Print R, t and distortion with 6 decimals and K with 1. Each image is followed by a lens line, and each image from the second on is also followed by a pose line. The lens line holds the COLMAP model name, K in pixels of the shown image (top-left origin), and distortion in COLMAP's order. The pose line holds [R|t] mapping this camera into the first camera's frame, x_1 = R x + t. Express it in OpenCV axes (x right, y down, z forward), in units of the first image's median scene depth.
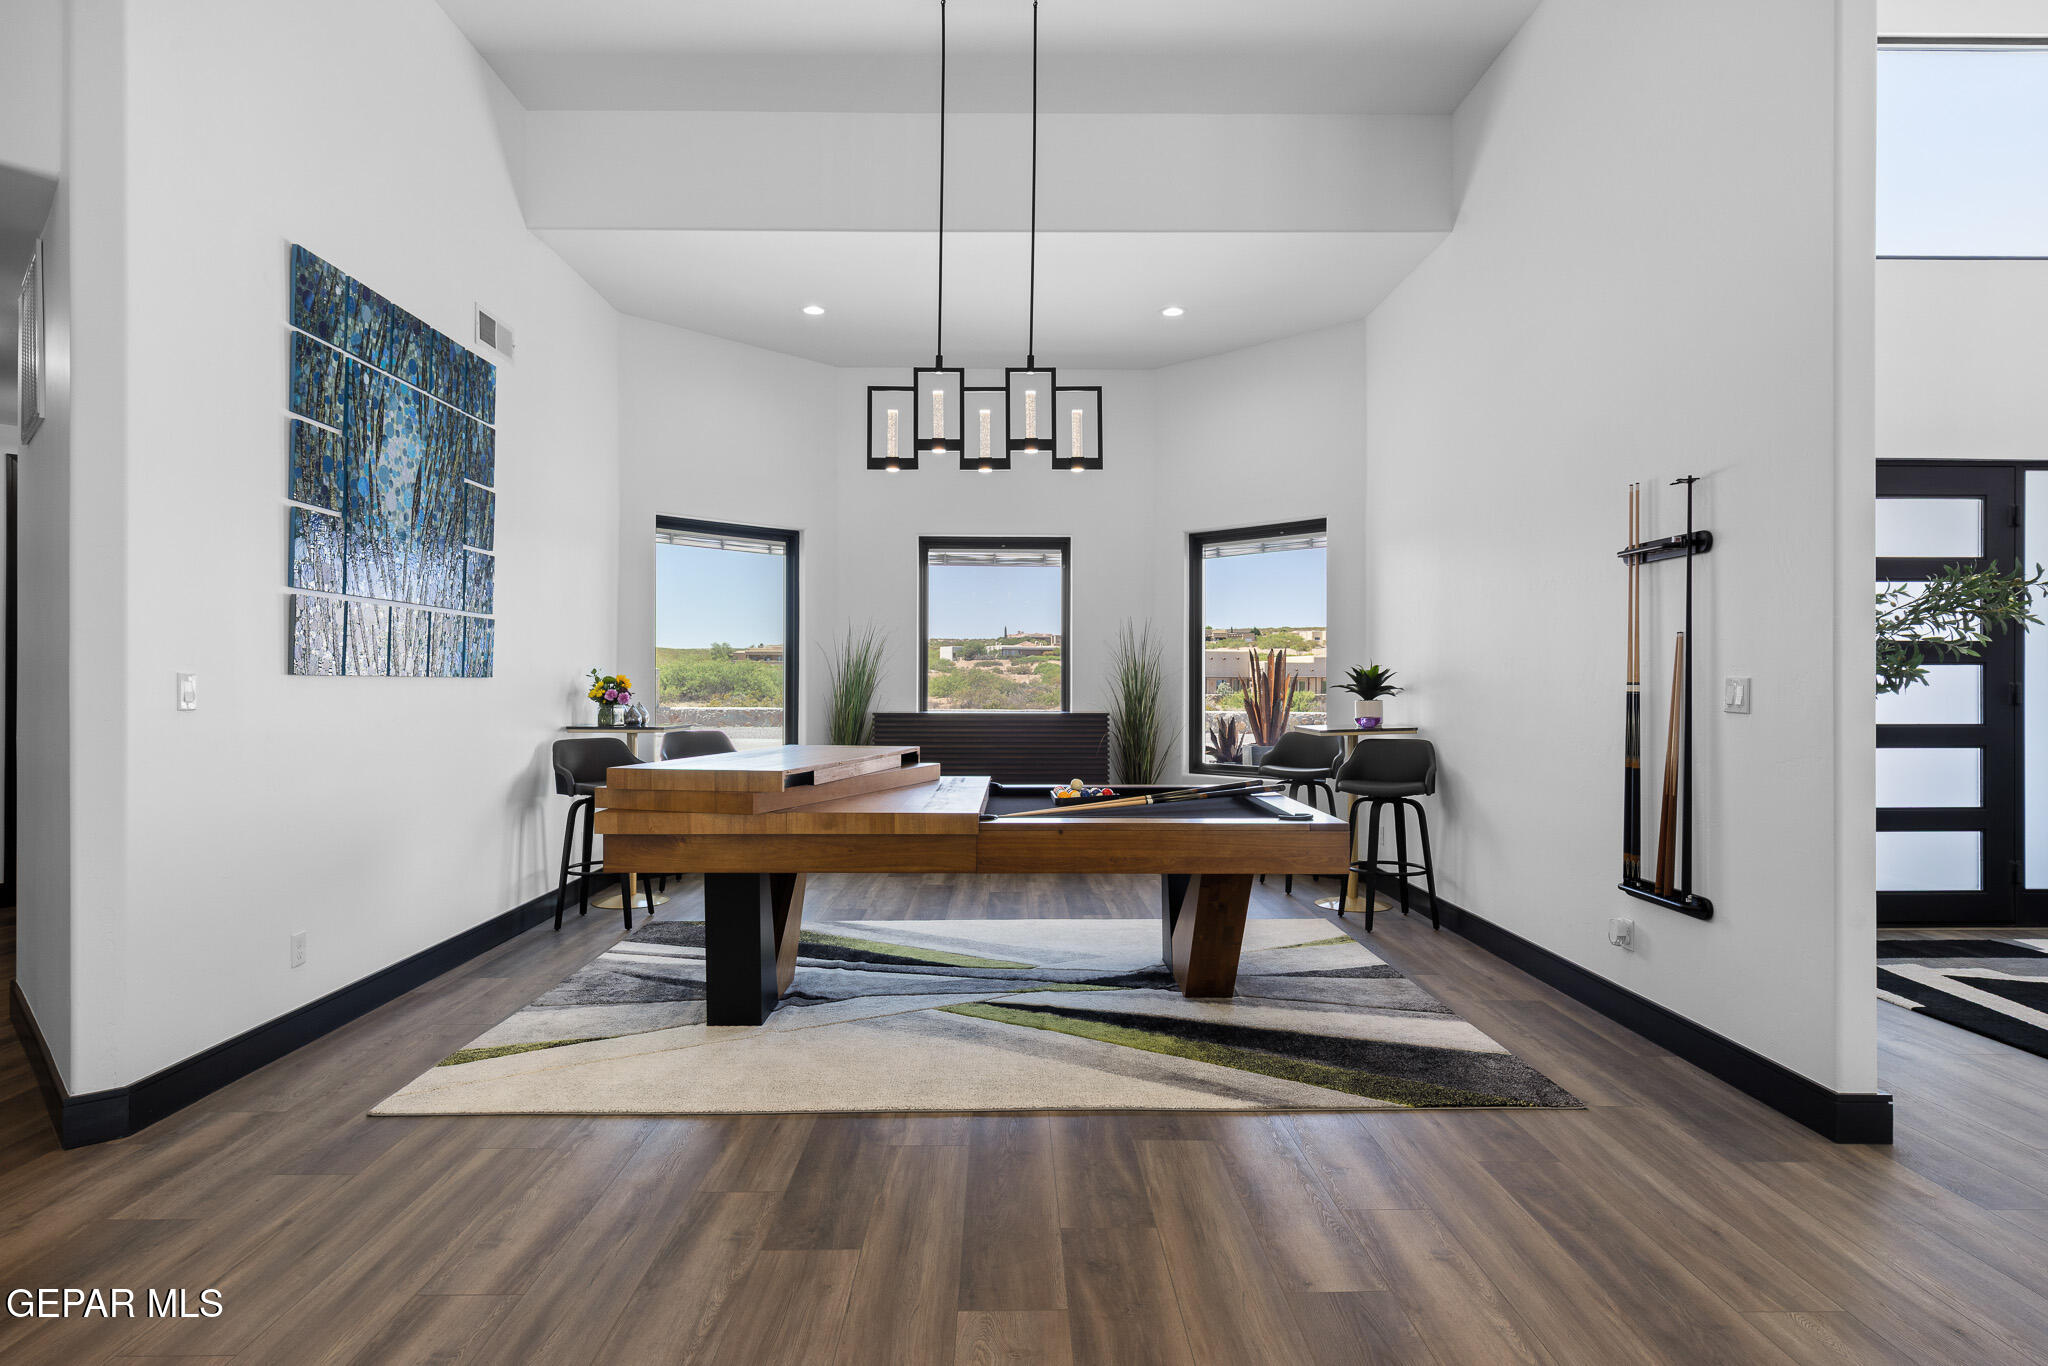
lens RADIAL K [[1108.7, 0, 1018.6], [0, 1108.7, 682.7], [0, 0, 1]] dist [0.001348, -0.004266]
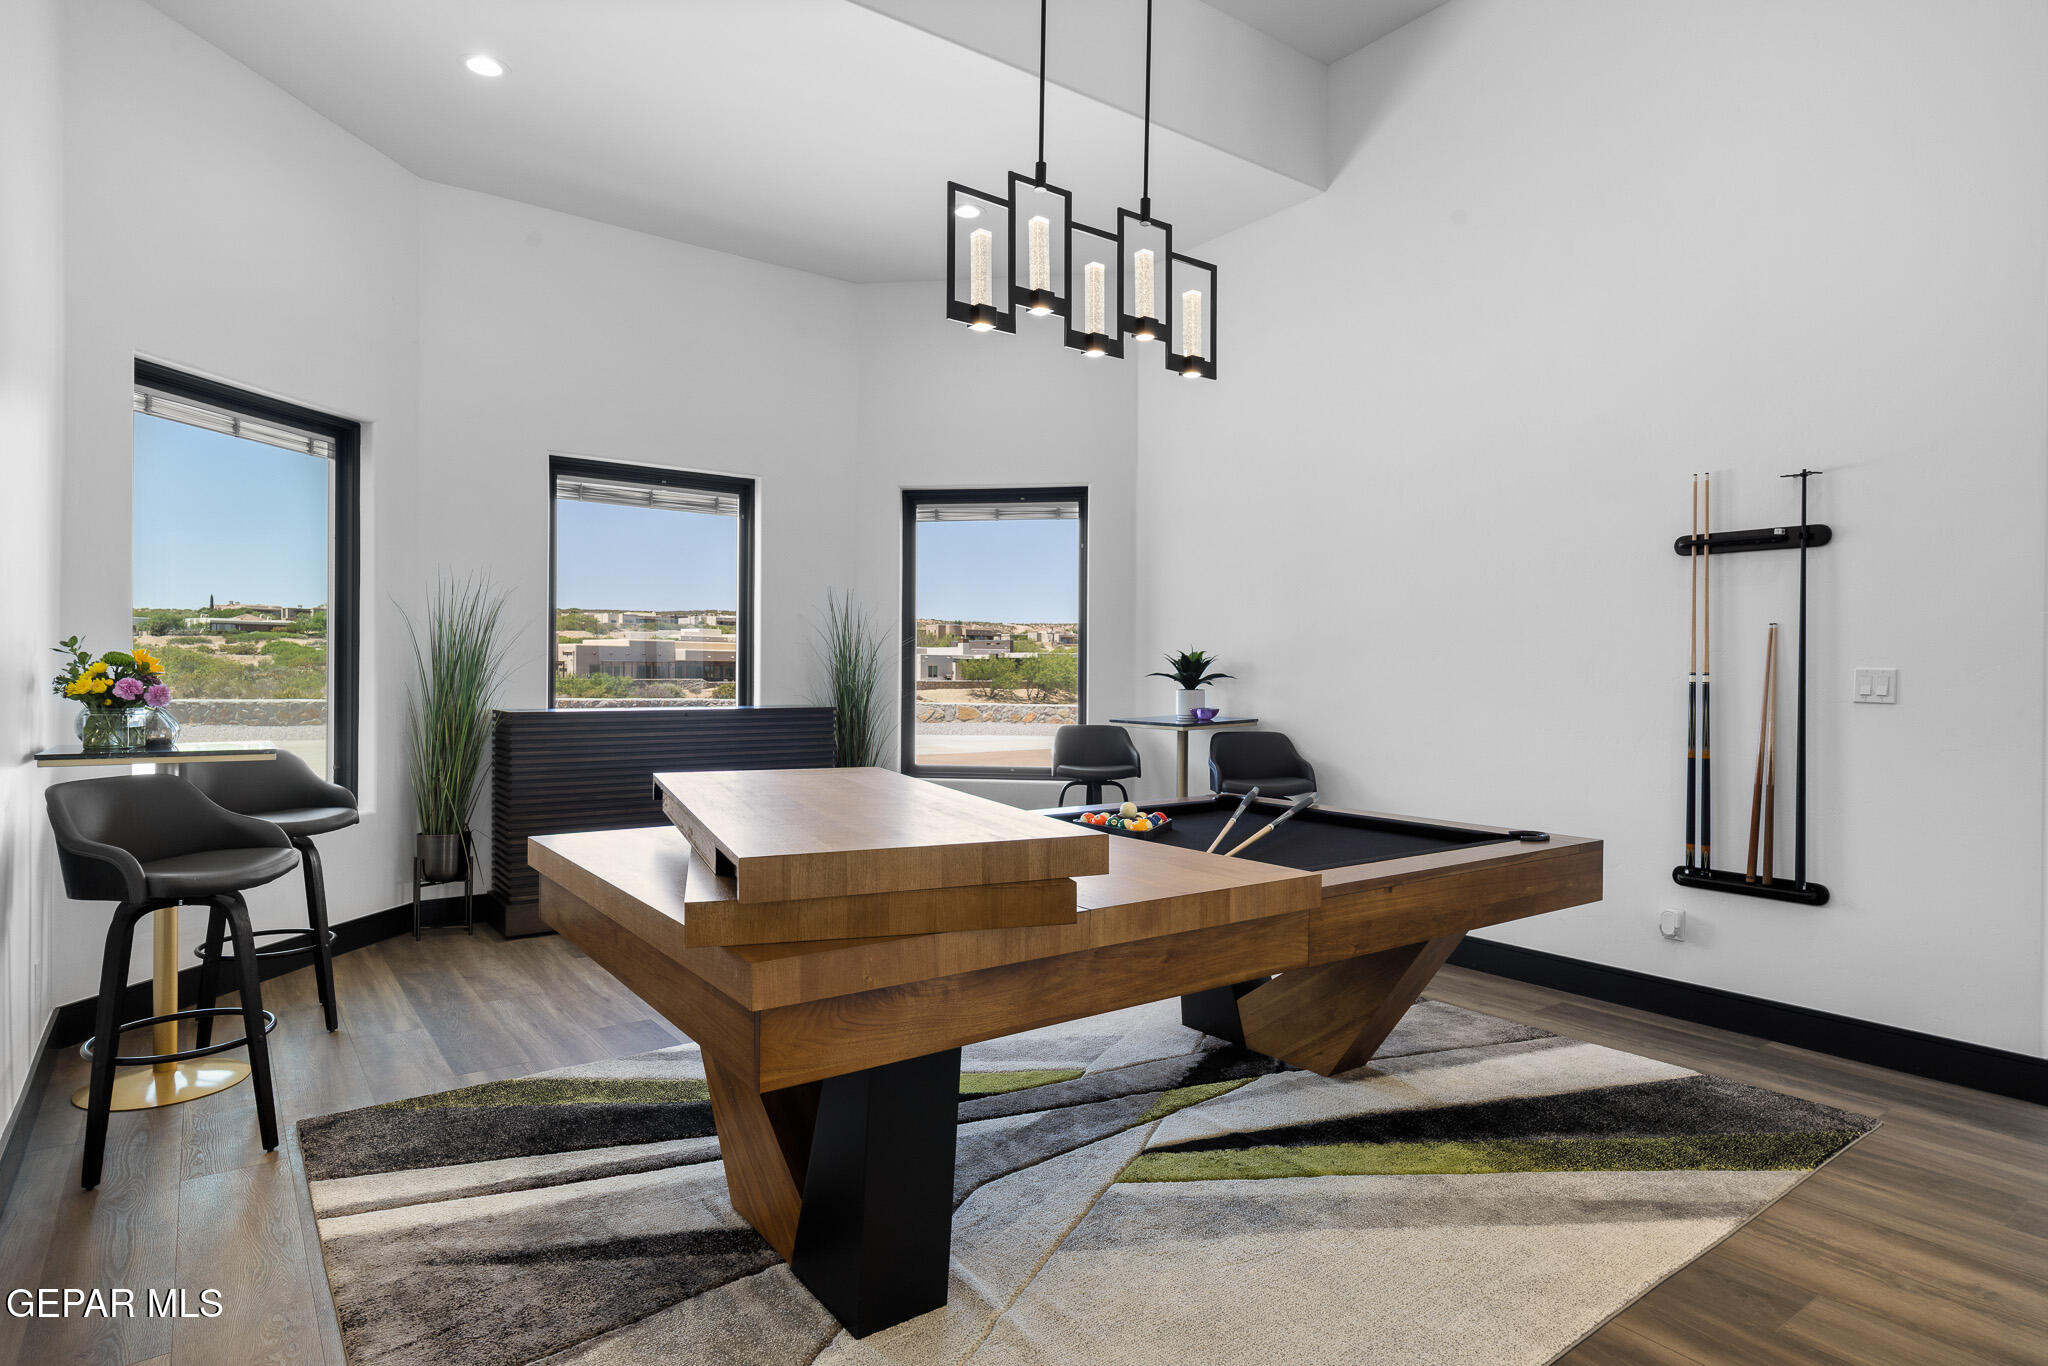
lens RADIAL K [[1108.7, 0, 1024.1], [0, 1108.7, 677.8], [0, 0, 1]] dist [0.001348, -0.004266]
pose [[0.810108, -0.000170, 0.586281, -0.458584], [-0.005400, 0.999955, 0.007751, -0.000262], [-0.586256, -0.009445, 0.810071, 0.480674]]
